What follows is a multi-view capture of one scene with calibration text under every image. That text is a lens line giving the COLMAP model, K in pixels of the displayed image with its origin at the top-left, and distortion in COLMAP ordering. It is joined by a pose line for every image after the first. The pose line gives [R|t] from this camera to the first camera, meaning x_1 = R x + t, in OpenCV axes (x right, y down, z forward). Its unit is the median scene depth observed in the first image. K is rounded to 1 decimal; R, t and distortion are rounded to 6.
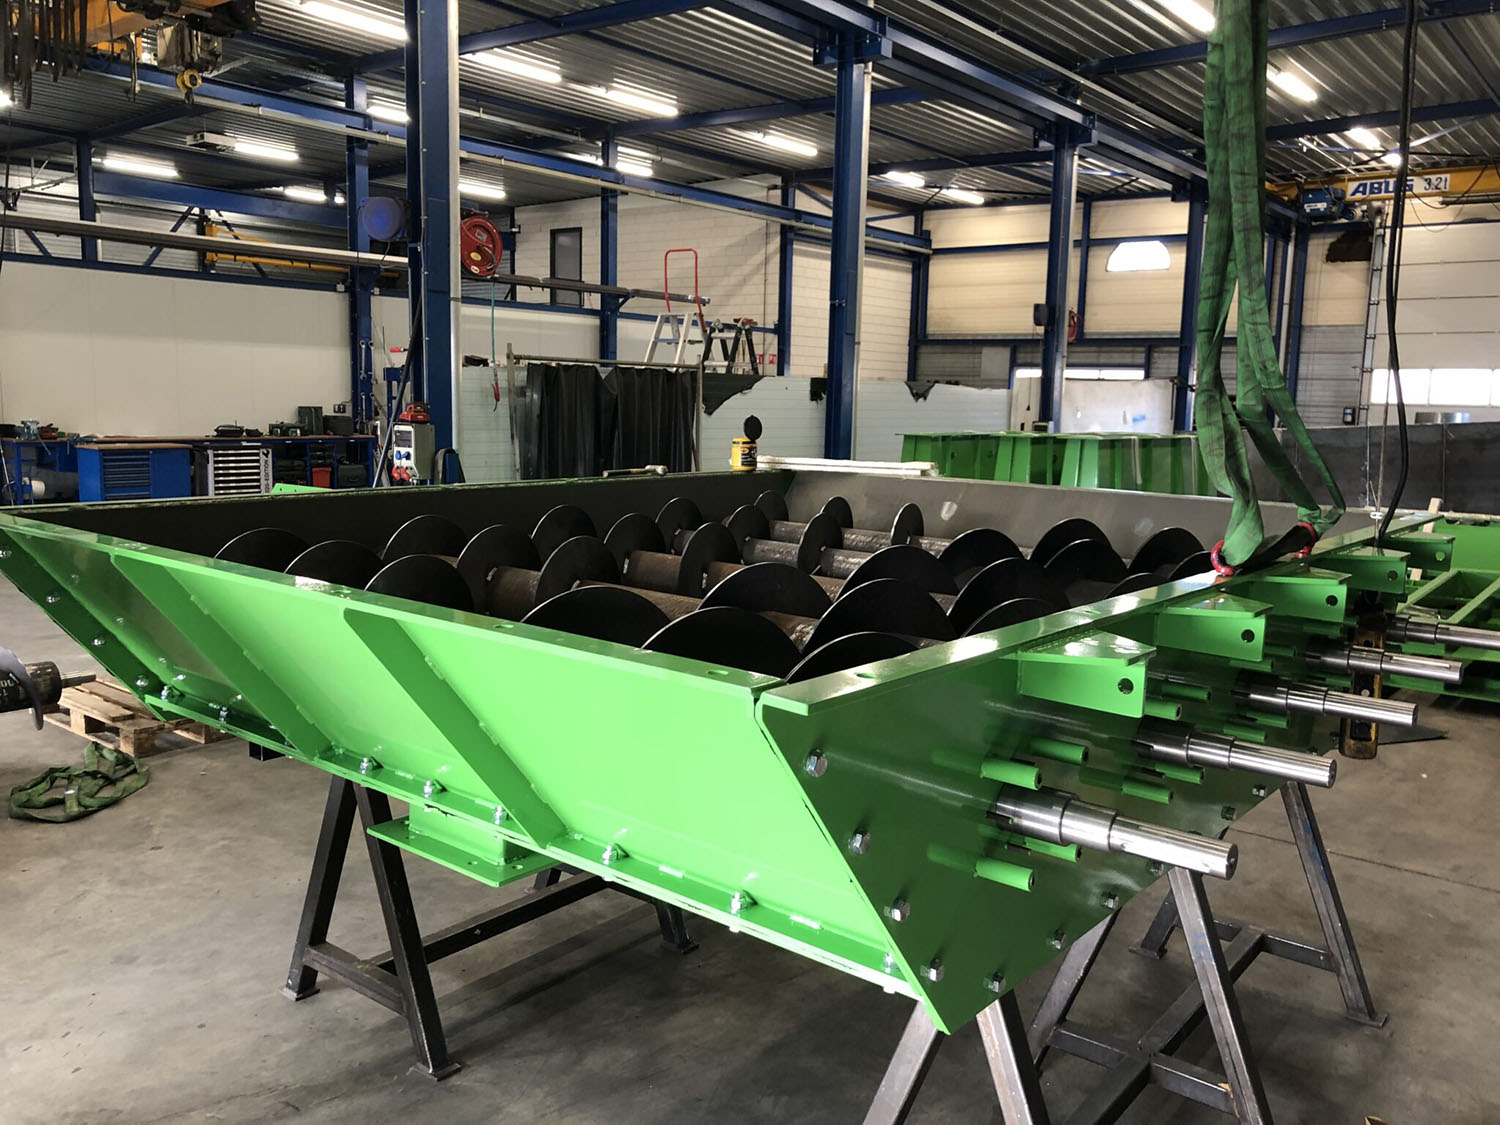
lens RADIAL K [[1218.1, 0, 750.0], [0, 1218.1, 562.5], [0, 0, 1]] dist [-0.005705, -0.003840]
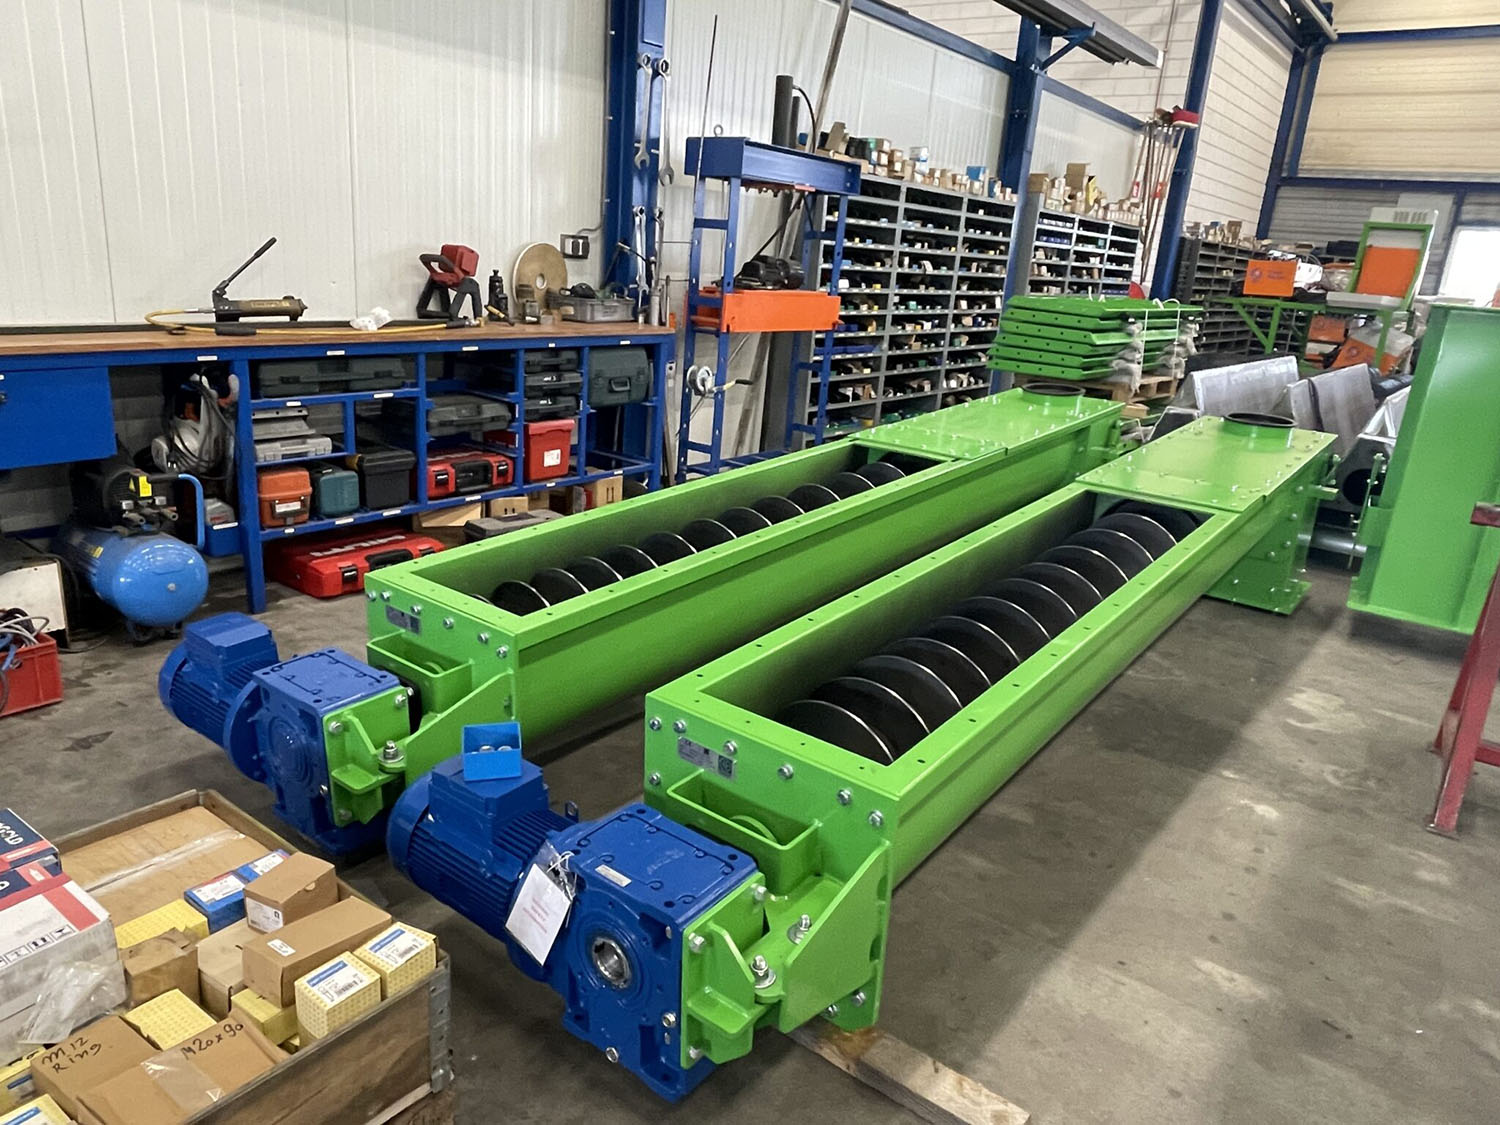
lens RADIAL K [[1042.0, 0, 750.0], [0, 1042.0, 562.5], [0, 0, 1]] dist [0.002562, 0.000445]
pose [[0.998391, 0.038192, 0.041926, -0.159526], [-0.044488, 0.985898, 0.161327, -0.046445], [-0.035173, -0.162933, 0.986010, 0.362073]]
